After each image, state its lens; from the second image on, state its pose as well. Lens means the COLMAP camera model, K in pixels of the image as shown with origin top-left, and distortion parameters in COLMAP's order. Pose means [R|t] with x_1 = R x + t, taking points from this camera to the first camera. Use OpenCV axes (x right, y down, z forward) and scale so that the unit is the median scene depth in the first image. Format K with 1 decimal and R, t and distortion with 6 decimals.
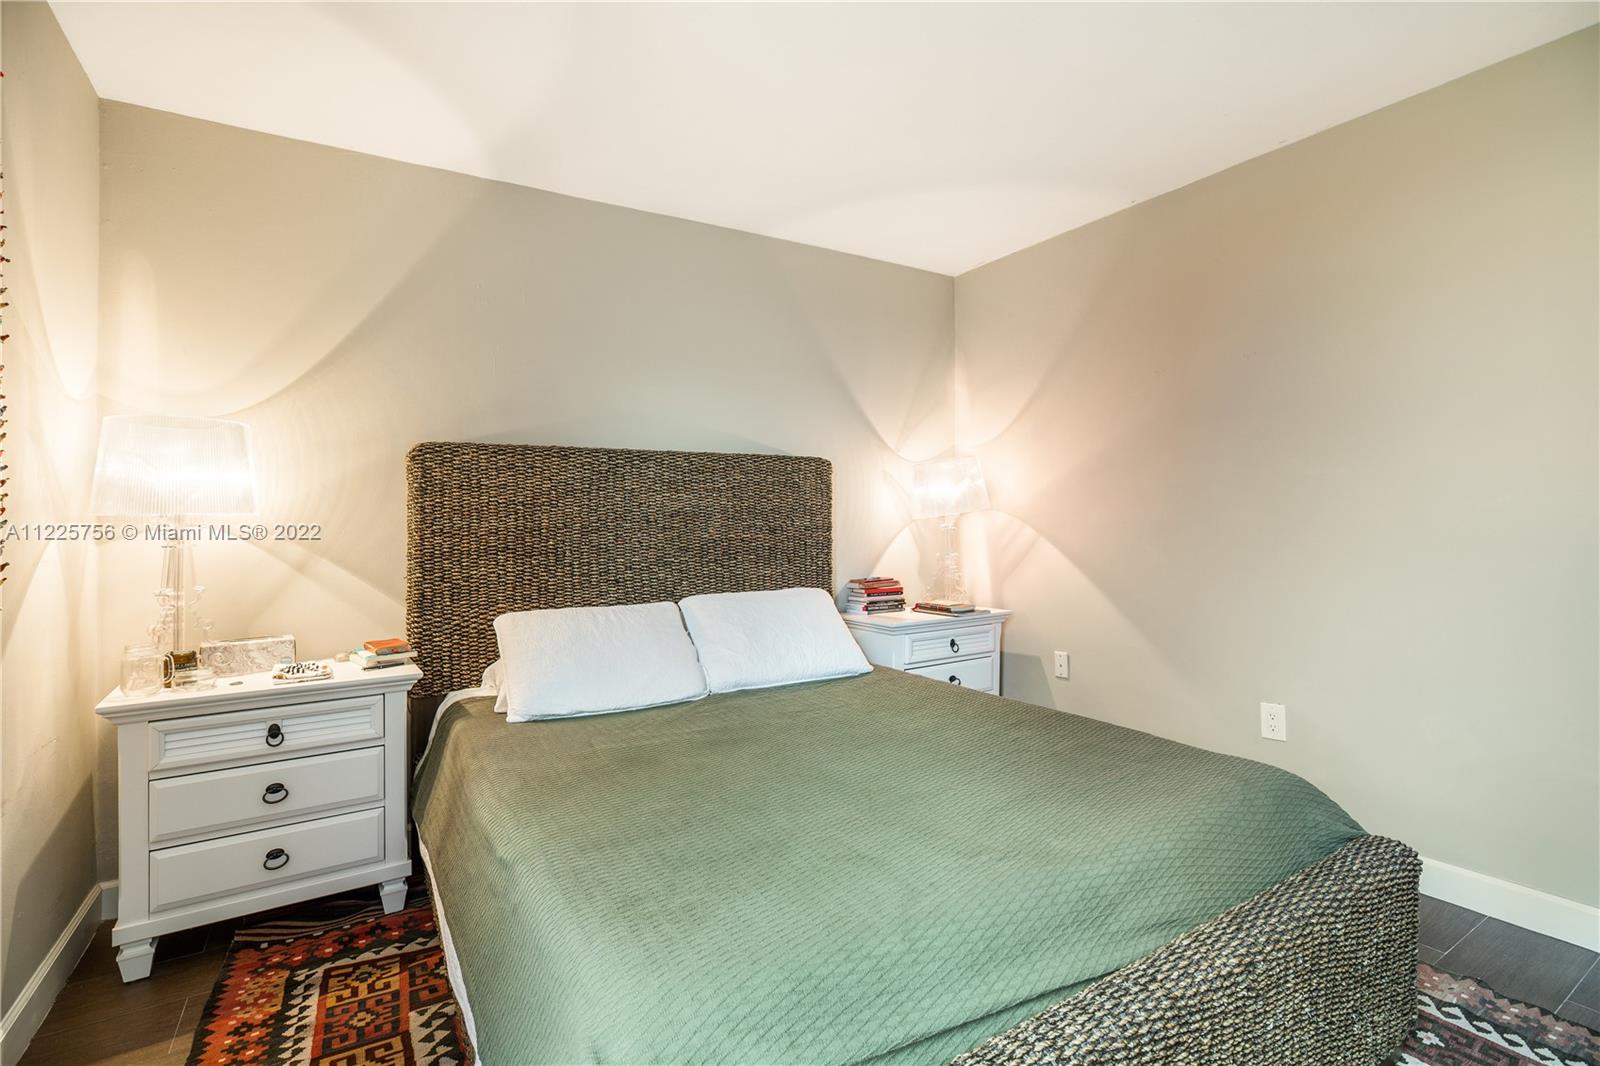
lens RADIAL K [[764.4, 0, 839.4], [0, 764.4, 529.9], [0, 0, 1]] dist [-0.003536, -0.000687]
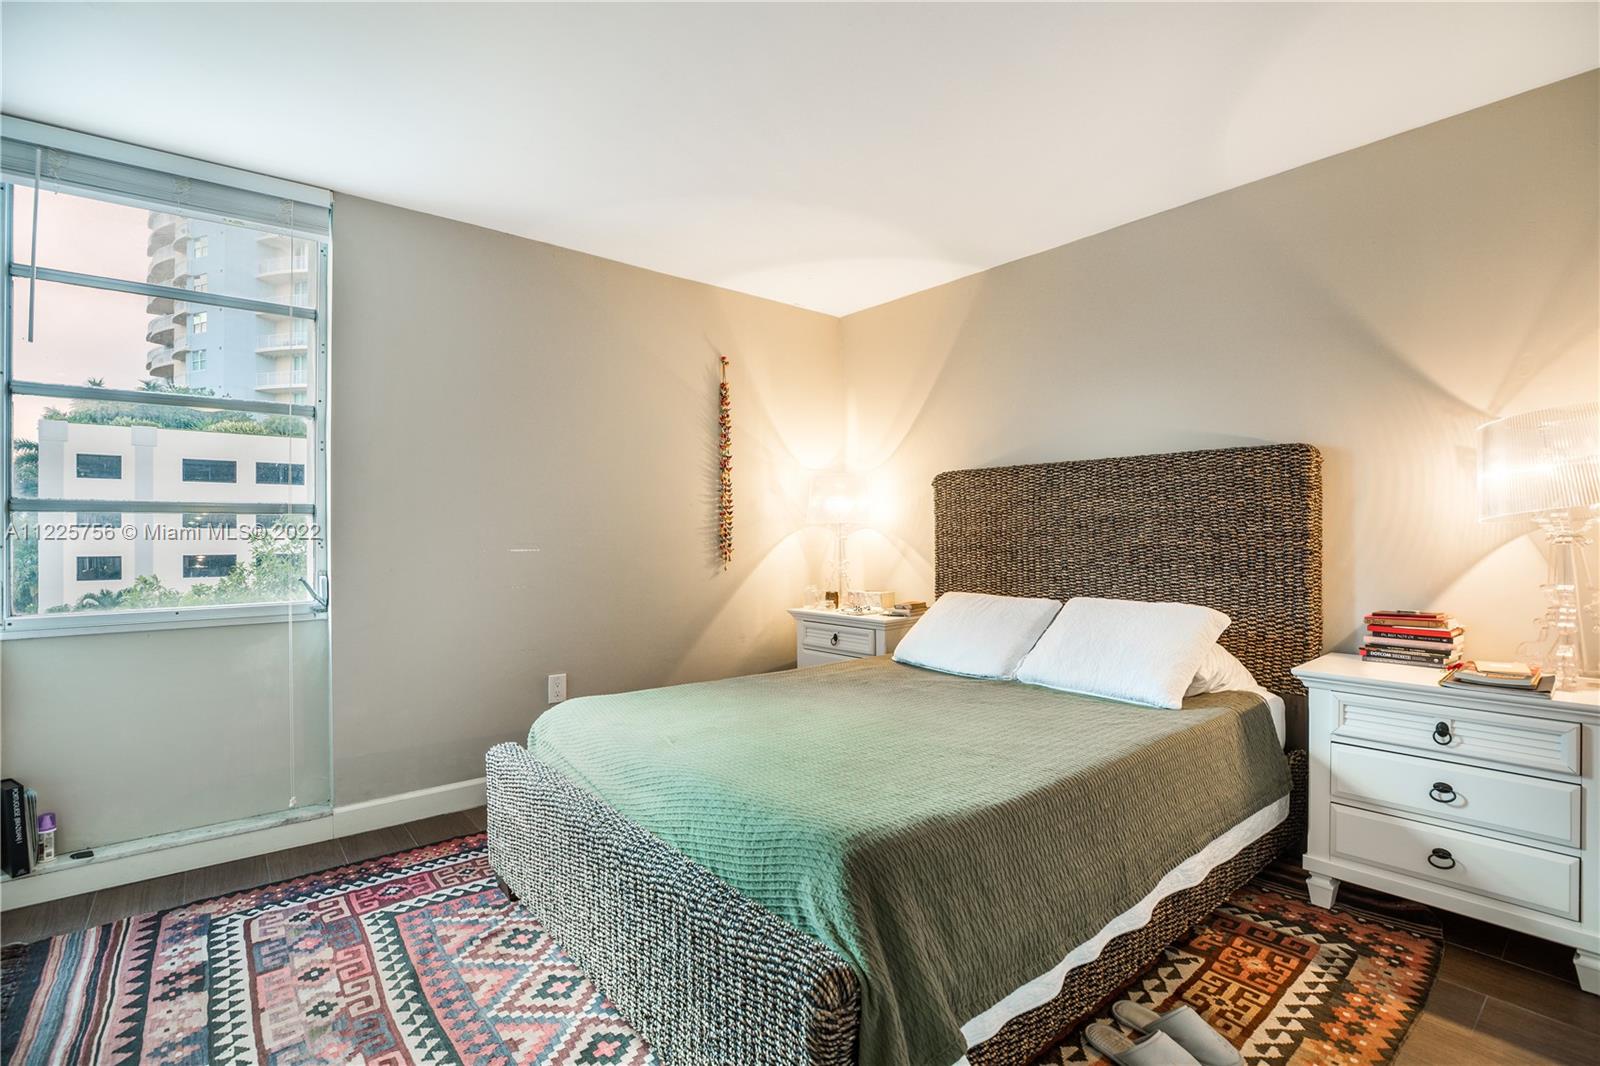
lens RADIAL K [[764.4, 0, 839.4], [0, 764.4, 529.9], [0, 0, 1]] dist [-0.003536, -0.000687]
pose [[0.147243, 0.011593, -0.989032, 0.763454], [-0.005145, 0.999927, 0.010955, -0.016058], [0.989087, 0.003475, 0.147291, 0.495744]]
